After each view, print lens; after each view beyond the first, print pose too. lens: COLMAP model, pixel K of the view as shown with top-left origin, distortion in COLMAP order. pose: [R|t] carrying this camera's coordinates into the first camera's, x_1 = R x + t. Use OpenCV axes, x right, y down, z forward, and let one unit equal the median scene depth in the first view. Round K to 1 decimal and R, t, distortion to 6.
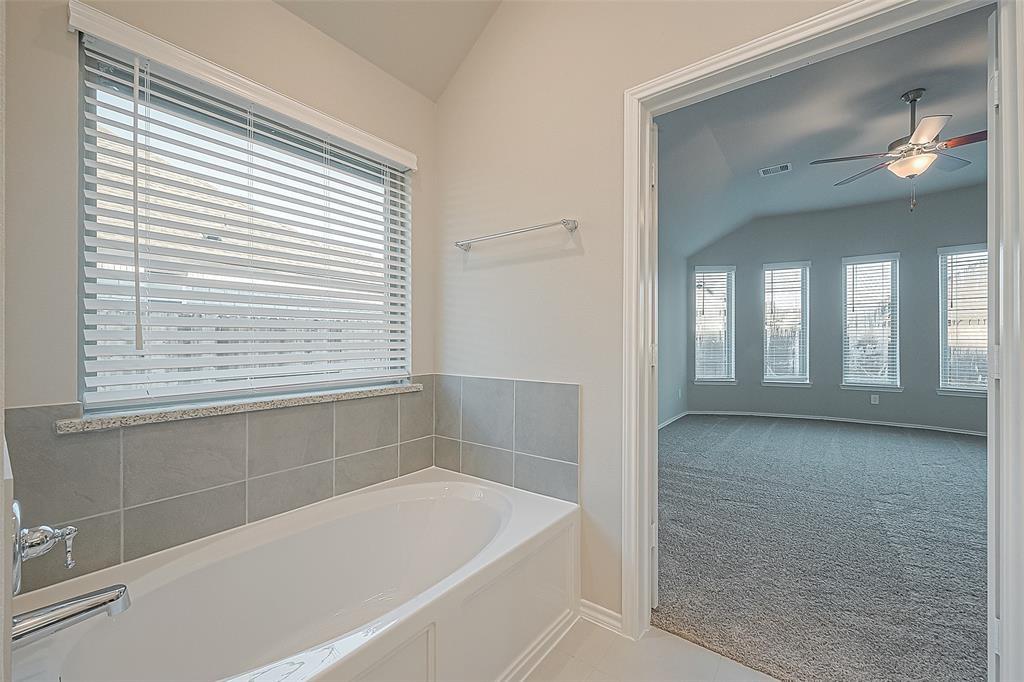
lens RADIAL K [[399.3, 0, 514.9], [0, 399.3, 341.9], [0, 0, 1]] dist [-0.000031, -0.000024]
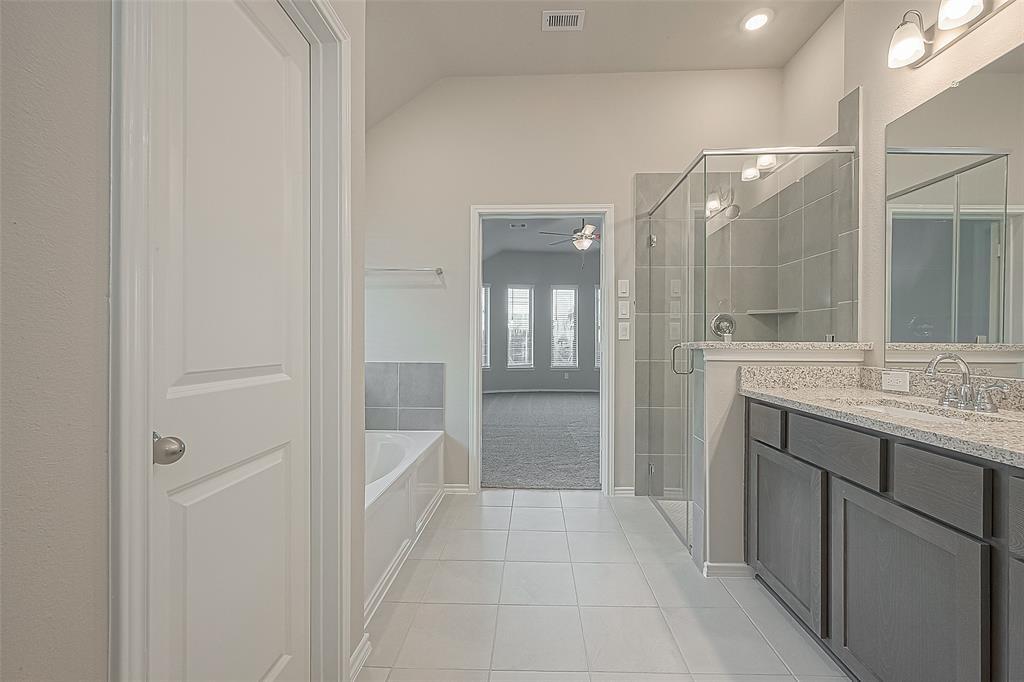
lens RADIAL K [[399.3, 0, 514.9], [0, 399.3, 341.9], [0, 0, 1]] dist [-0.000031, -0.000024]
pose [[0.820463, -0.000671, 0.571699, -0.319819], [-0.002720, 0.999983, 0.005078, 0.003351], [-0.571693, -0.005722, 0.820447, -0.337966]]
